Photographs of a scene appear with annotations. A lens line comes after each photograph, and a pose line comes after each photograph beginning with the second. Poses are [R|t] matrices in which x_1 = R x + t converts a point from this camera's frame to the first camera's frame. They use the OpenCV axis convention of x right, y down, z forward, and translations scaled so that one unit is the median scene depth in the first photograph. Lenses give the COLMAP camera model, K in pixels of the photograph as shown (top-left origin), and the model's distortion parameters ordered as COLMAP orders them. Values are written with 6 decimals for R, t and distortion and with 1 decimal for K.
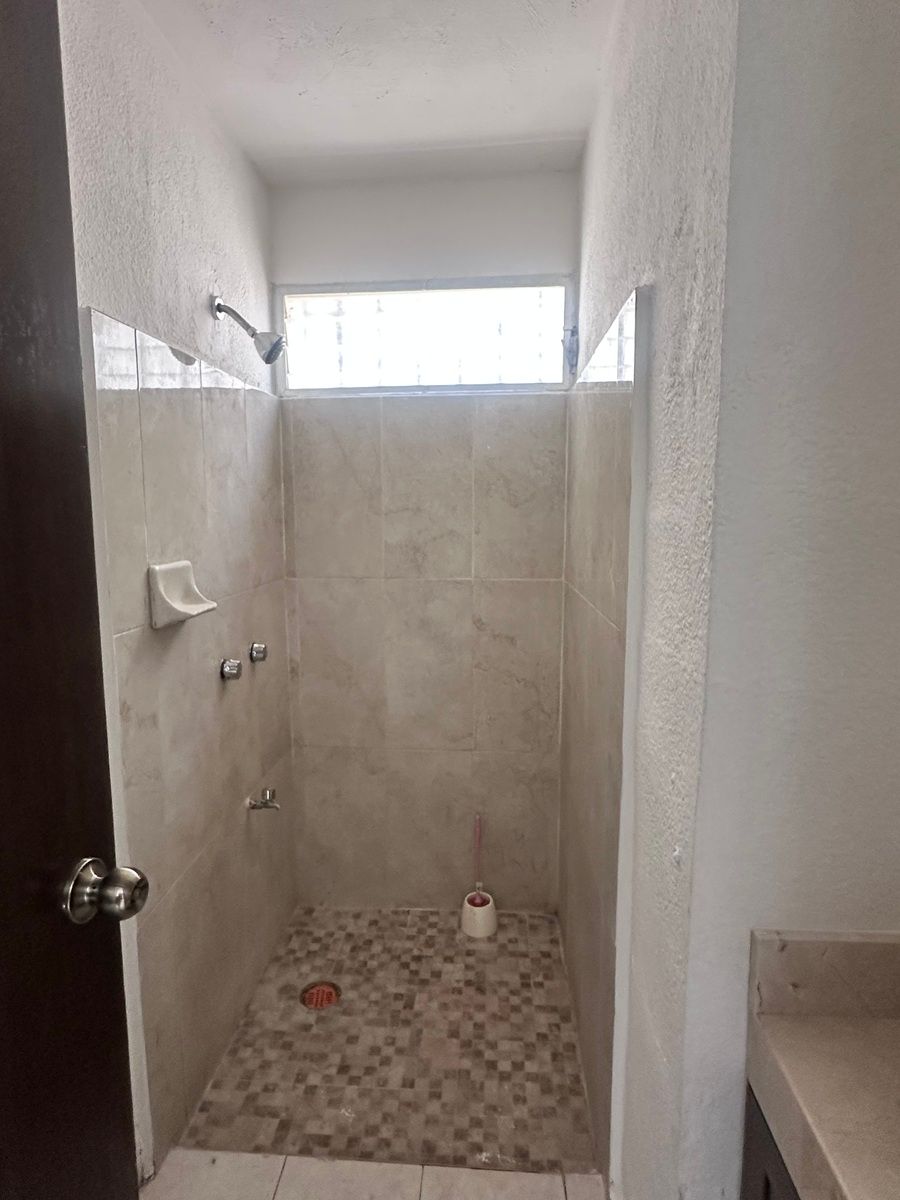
lens RADIAL K [[685.4, 0, 447.8], [0, 685.4, 598.2], [0, 0, 1]] dist [0.001811, -0.000306]
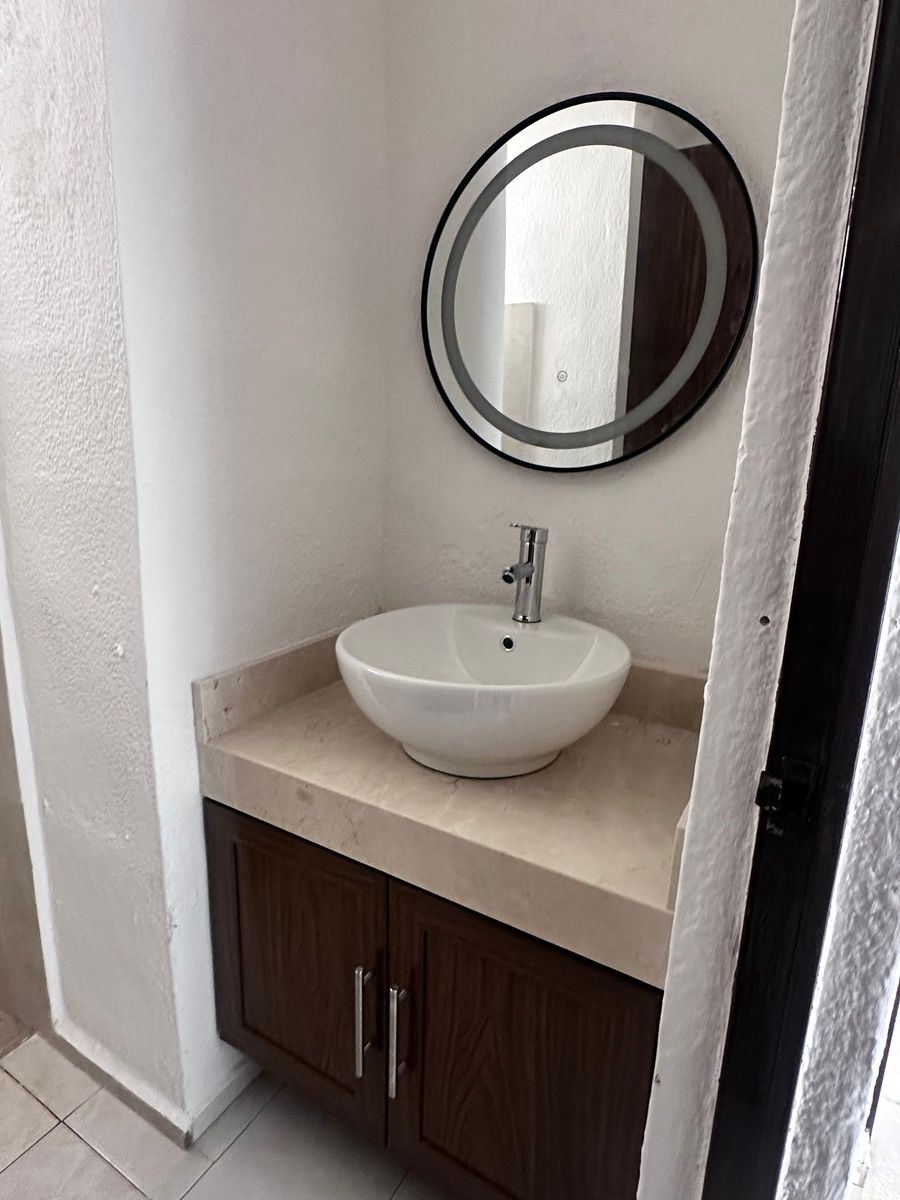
lens RADIAL K [[685.4, 0, 447.8], [0, 685.4, 598.2], [0, 0, 1]] dist [0.001811, -0.000306]
pose [[0.464150, -0.194338, 0.864174, -0.400570], [0.090244, 0.980933, 0.172125, 0.149581], [-0.881147, -0.001905, 0.472838, -0.022919]]
